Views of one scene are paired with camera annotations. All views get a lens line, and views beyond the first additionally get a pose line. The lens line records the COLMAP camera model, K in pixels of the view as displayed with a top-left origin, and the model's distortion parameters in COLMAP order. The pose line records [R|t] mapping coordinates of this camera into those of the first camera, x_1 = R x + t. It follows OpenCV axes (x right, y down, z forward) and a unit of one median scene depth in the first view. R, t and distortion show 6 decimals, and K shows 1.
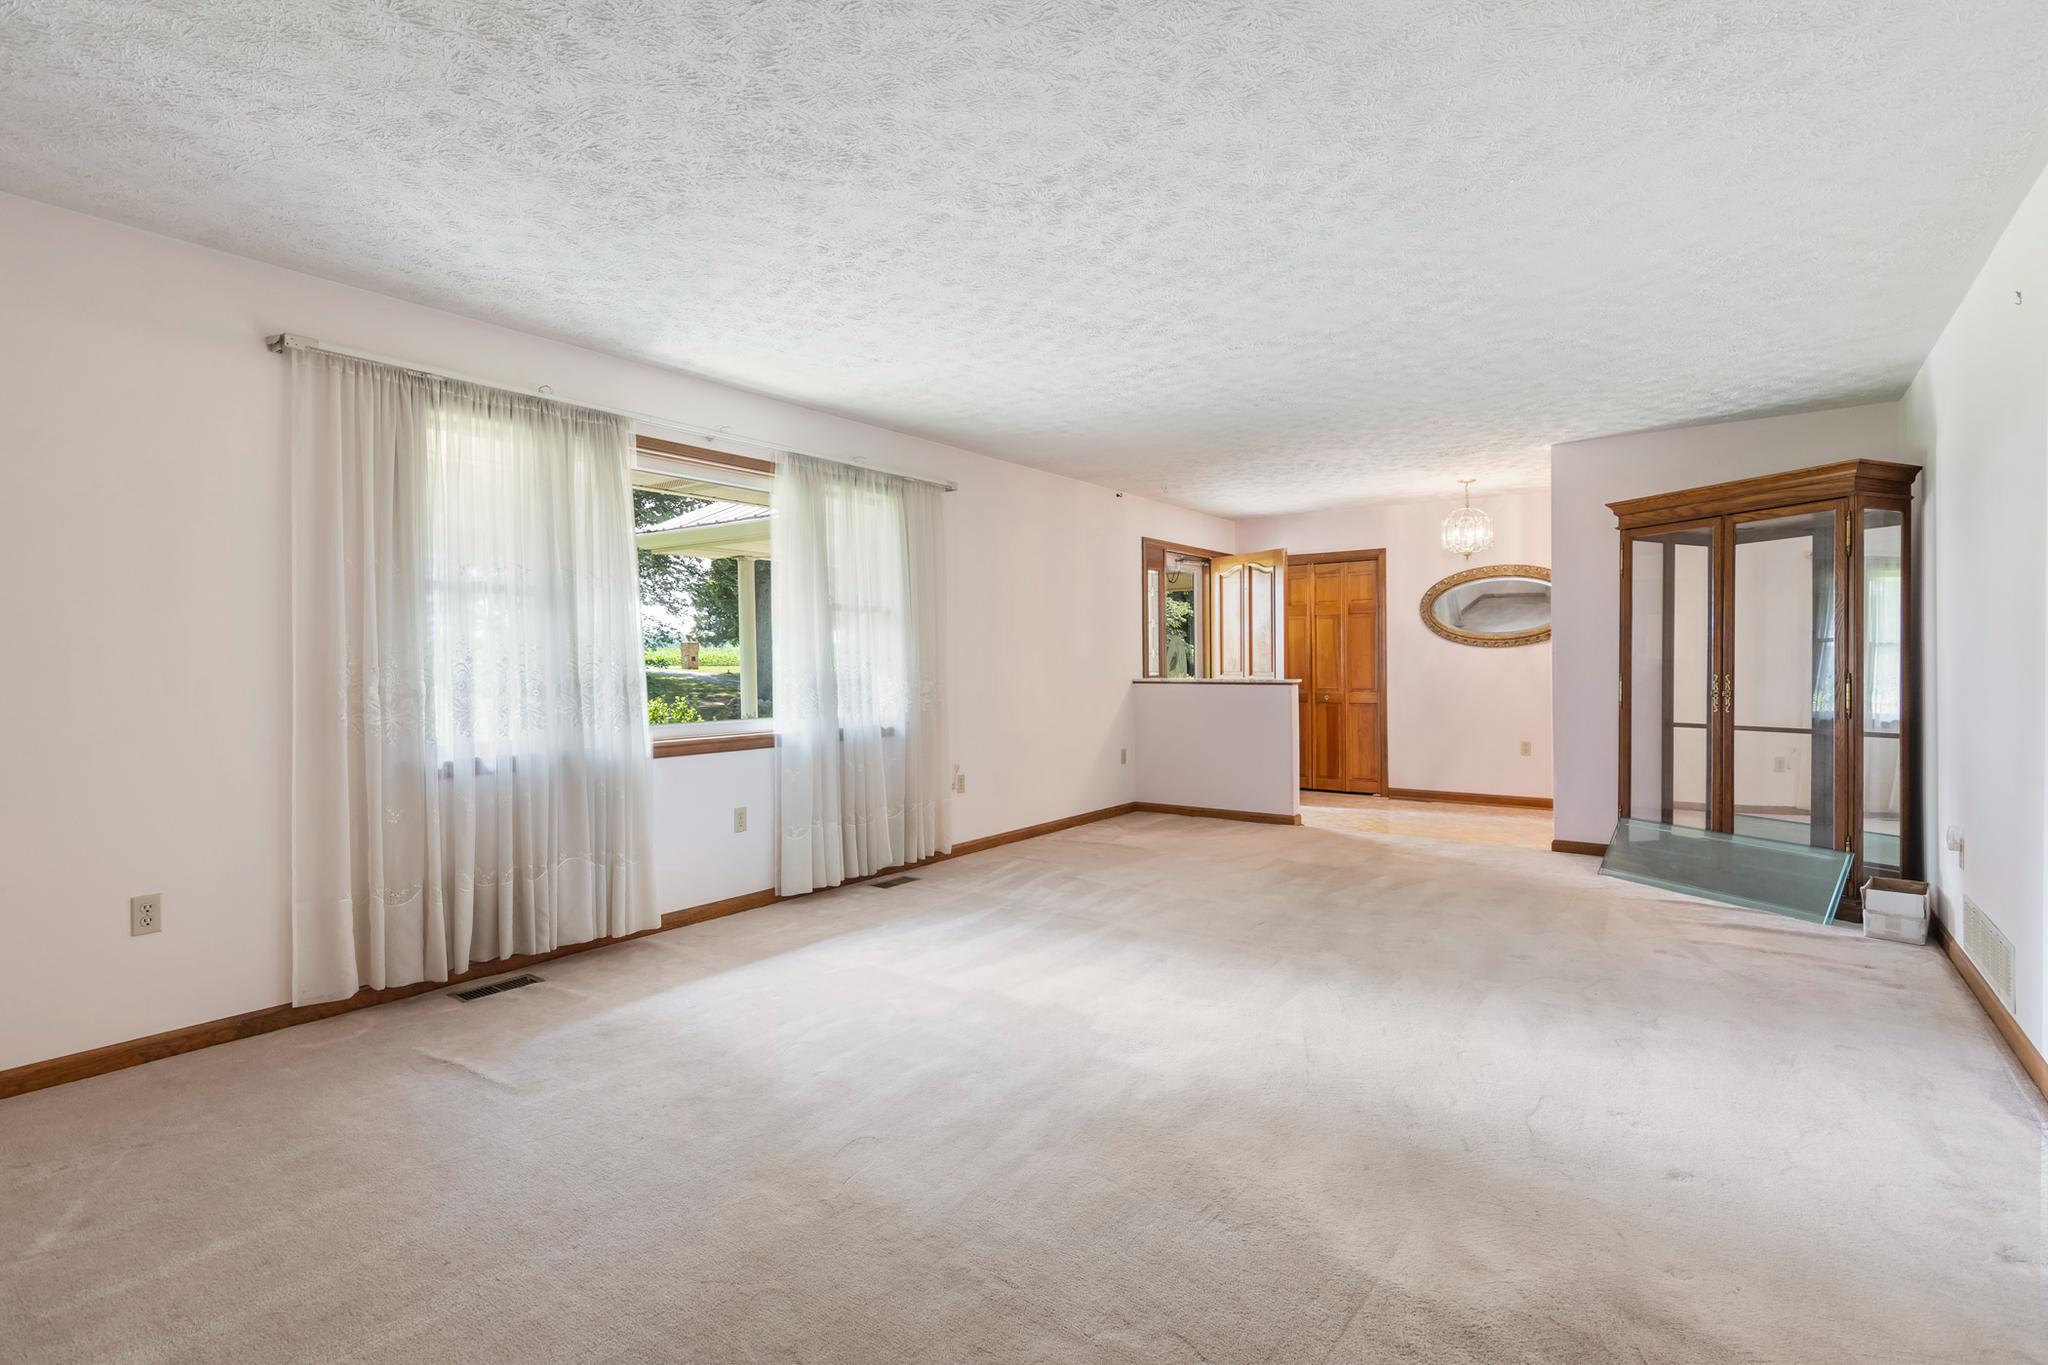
lens RADIAL K [[986.6, 0, 1016.6], [0, 986.6, 670.7], [0, 0, 1]] dist [-0.001985, 0.002262]
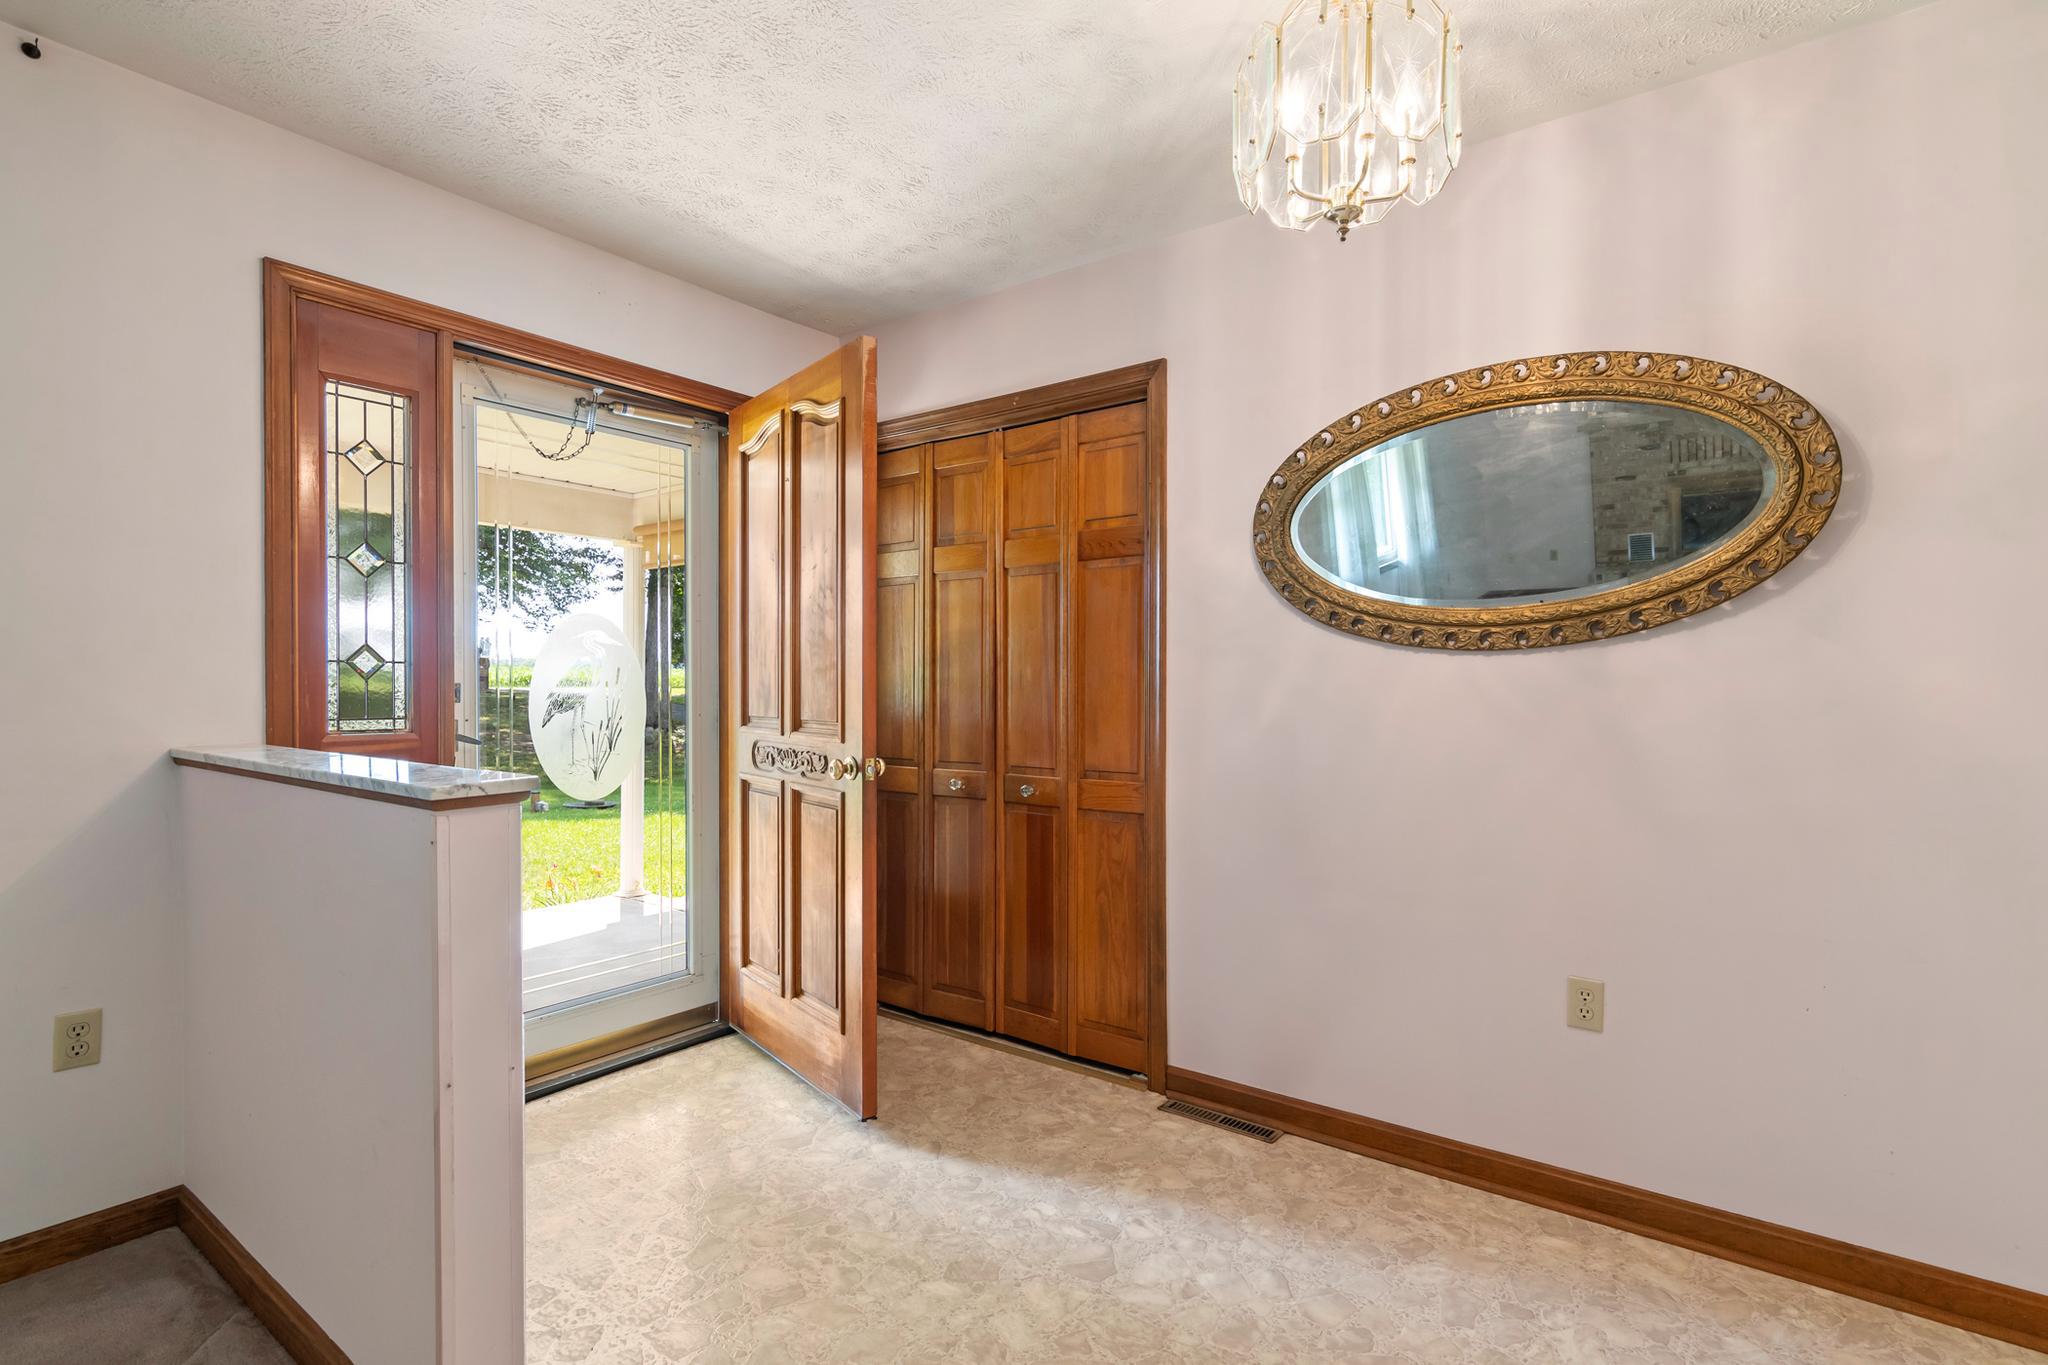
lens RADIAL K [[986.6, 0, 1019.3], [0, 986.6, 694.2], [0, 0, 1]] dist [-0.001985, 0.002262]
pose [[0.999862, 0.010158, -0.013136, 0.323792], [-0.010171, 0.999948, -0.000972, -0.008324], [0.013125, 0.001105, 0.999913, 0.648673]]
